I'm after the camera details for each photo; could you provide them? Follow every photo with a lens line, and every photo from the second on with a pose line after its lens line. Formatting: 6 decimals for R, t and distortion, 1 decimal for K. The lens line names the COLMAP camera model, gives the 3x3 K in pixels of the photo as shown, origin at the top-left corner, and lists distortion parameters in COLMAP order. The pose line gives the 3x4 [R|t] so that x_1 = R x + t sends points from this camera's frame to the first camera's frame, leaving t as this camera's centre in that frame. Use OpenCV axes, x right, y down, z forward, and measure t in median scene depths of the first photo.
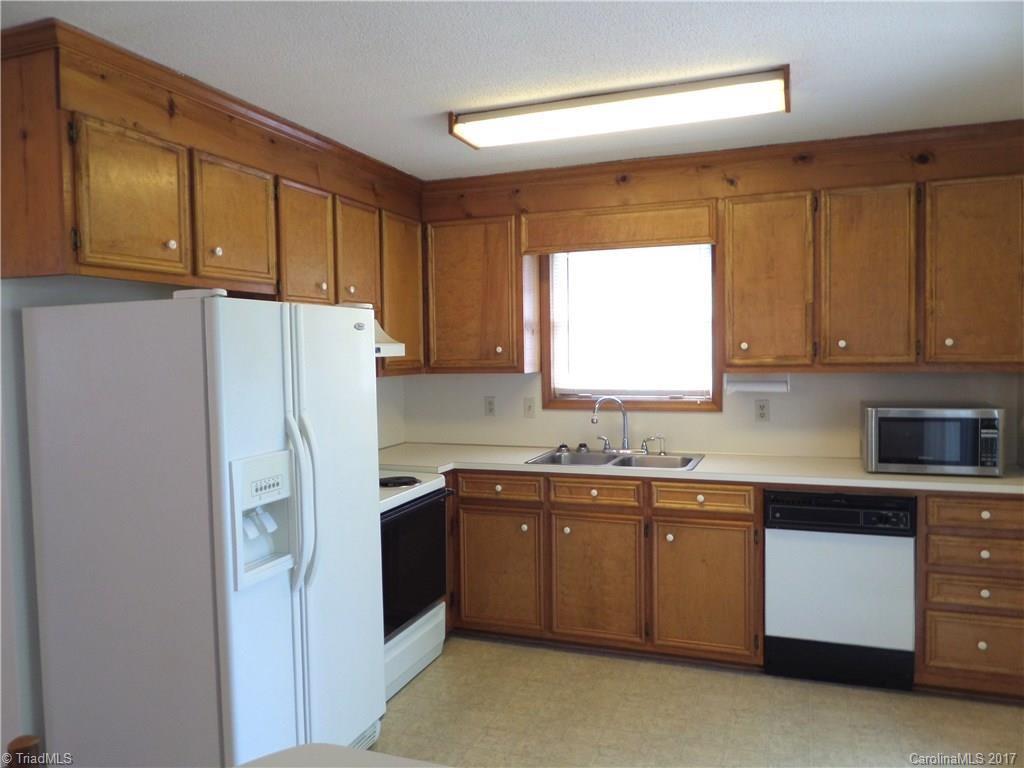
lens RADIAL K [[755.5, 0, 511.2], [0, 755.5, 382.1], [0, 0, 1]] dist [-0.000930, -0.024113]
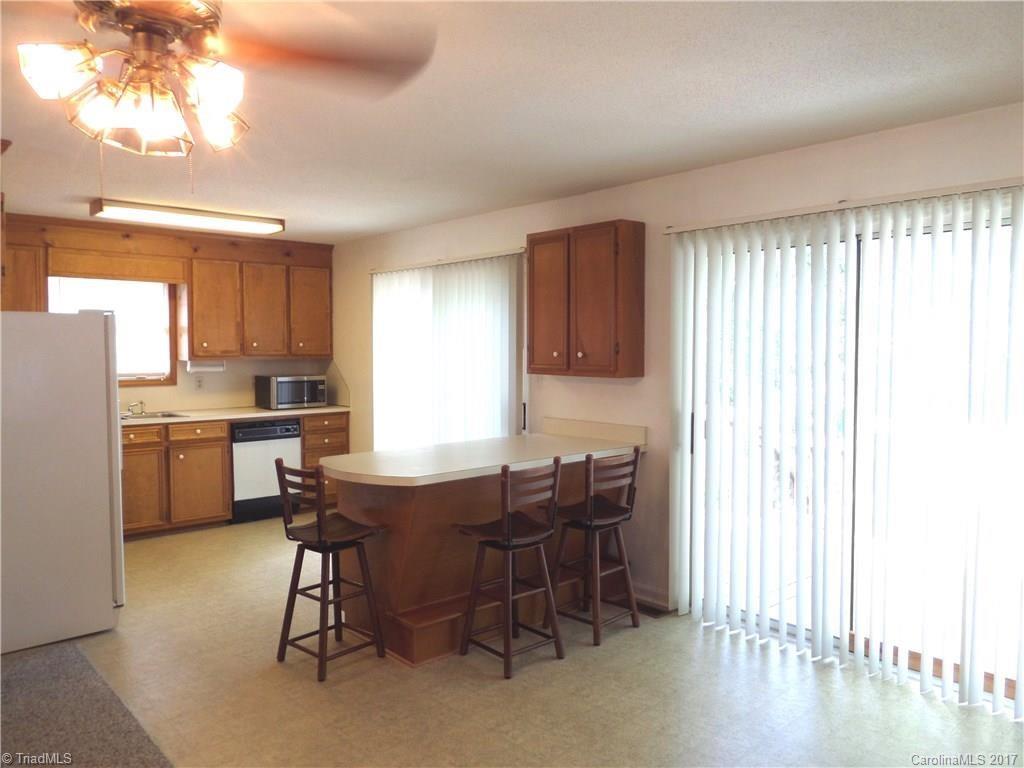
lens RADIAL K [[755.5, 0, 512.2], [0, 755.5, 382.0], [0, 0, 1]] dist [-0.000930, -0.024113]
pose [[0.448950, -0.026412, 0.893166, -0.938659], [0.028583, 0.999476, 0.015188, 0.032078], [-0.893099, 0.018710, 0.449470, -0.419554]]
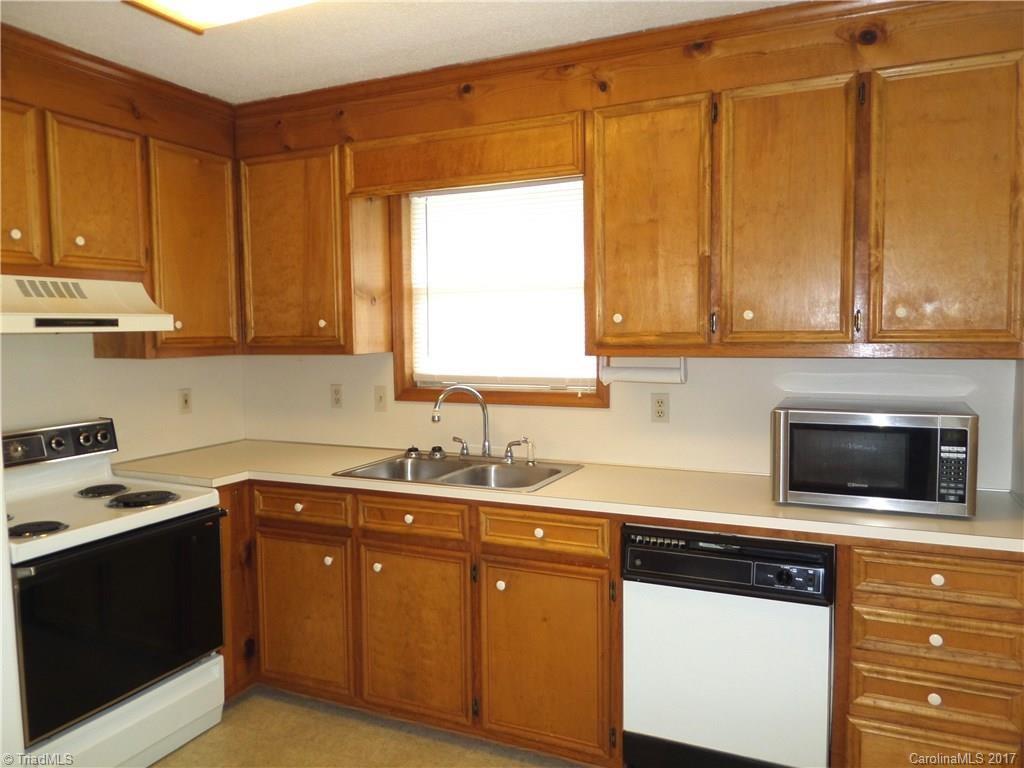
lens RADIAL K [[755.5, 0, 512.2], [0, 755.5, 383.2], [0, 0, 1]] dist [-0.000930, -0.024113]
pose [[0.997318, 0.008958, -0.072646, 0.262872], [-0.006853, 0.999551, 0.029169, -0.006709], [0.072875, -0.028593, 0.996931, 0.281731]]
